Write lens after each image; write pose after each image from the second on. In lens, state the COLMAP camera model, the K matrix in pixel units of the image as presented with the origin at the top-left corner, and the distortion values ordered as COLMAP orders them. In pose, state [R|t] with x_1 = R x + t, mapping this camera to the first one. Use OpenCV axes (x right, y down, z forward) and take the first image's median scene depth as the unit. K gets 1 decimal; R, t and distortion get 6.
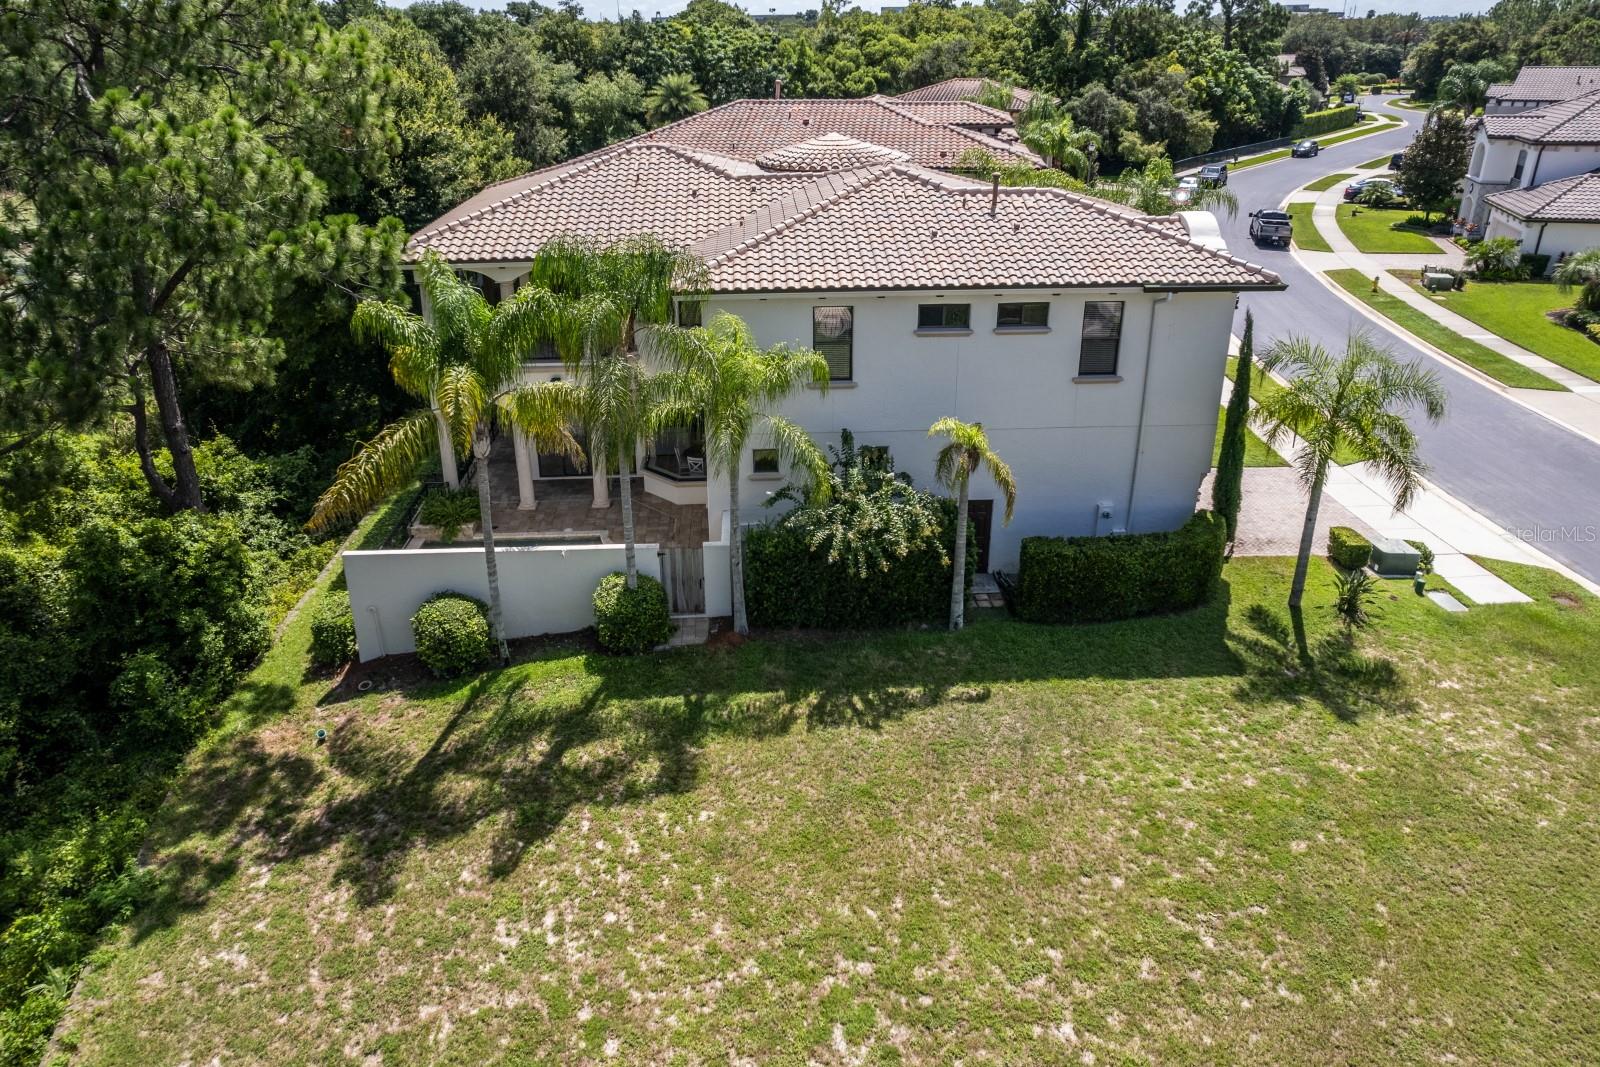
lens RADIAL K [[999.6, 0, 838.4], [0, 999.6, 531.7], [0, 0, 1]] dist [-0.002742, 0.000251]
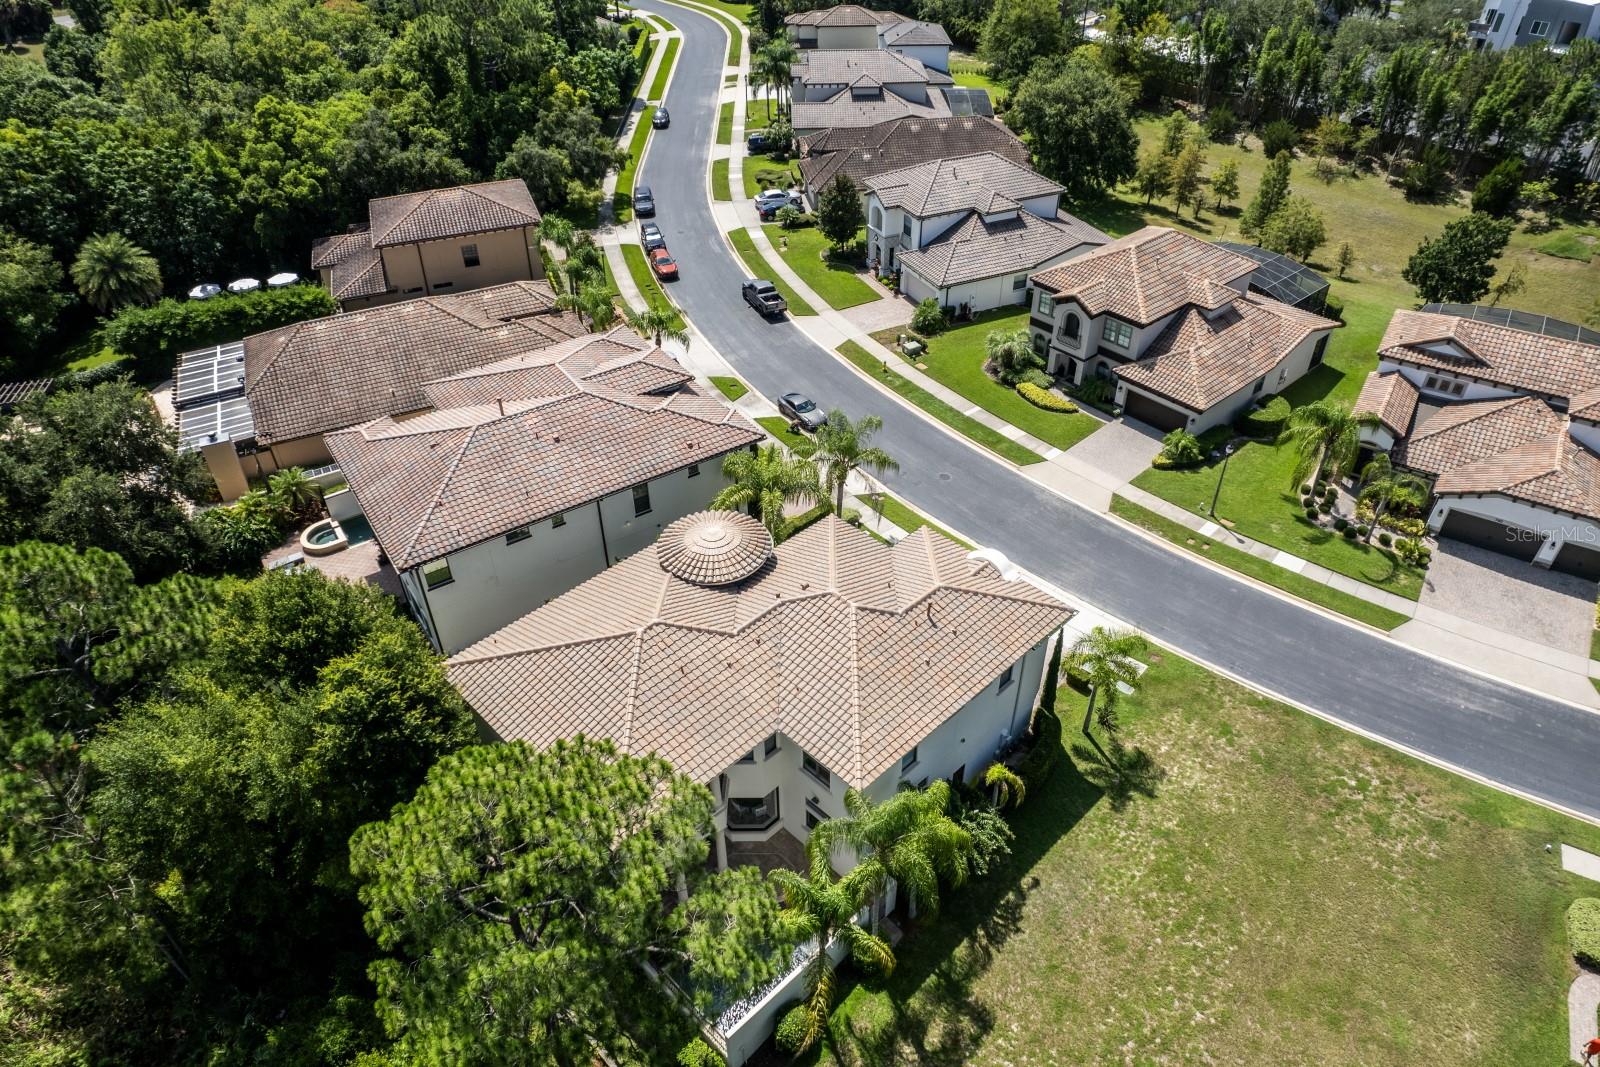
lens RADIAL K [[1020.7, 0, 798.7], [0, 1020.7, 540.2], [0, 0, 1]] dist [-0.074883, 0.068261]
pose [[0.749719, -0.397713, 0.528910, -1.014806], [0.268567, 0.913334, 0.306093, -1.204441], [-0.604809, -0.087436, 0.791556, -0.232959]]
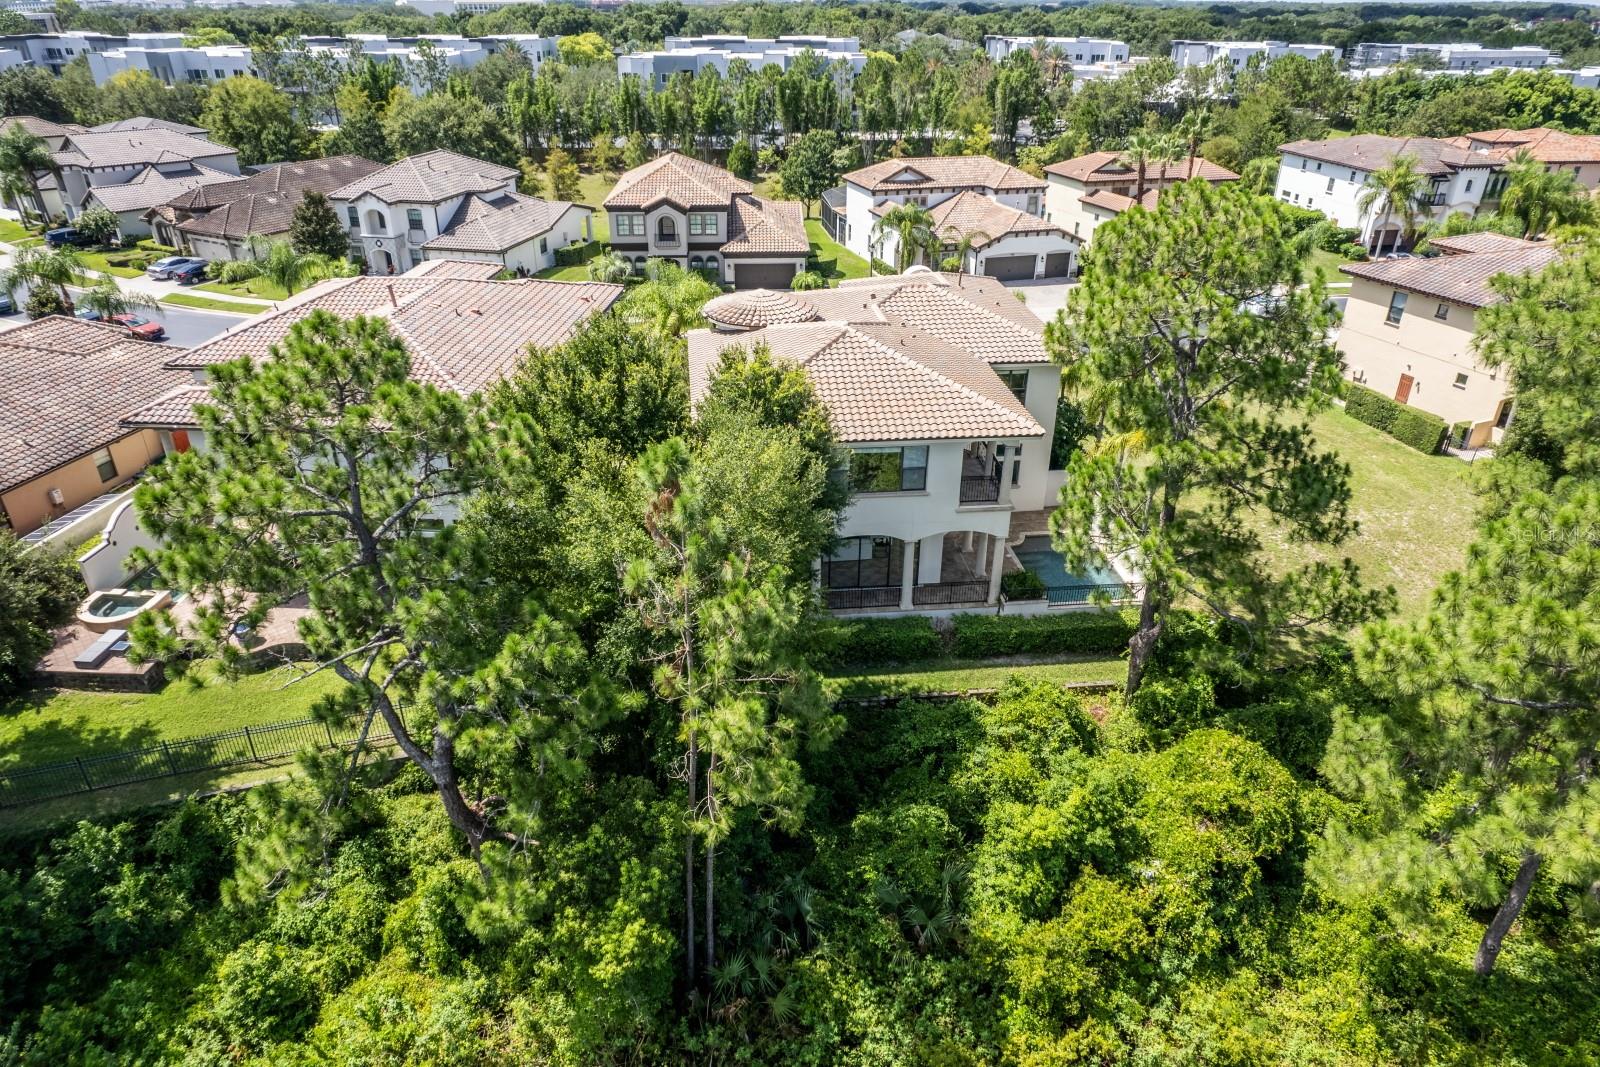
lens RADIAL K [[1020.7, 0, 798.7], [0, 1020.7, 540.2], [0, 0, 1]] dist [-0.074883, 0.068261]
pose [[-0.057243, -0.453357, 0.889489, -2.105715], [0.407975, 0.802542, 0.435297, -1.090029], [-0.911197, 0.387807, 0.139018, 1.365619]]
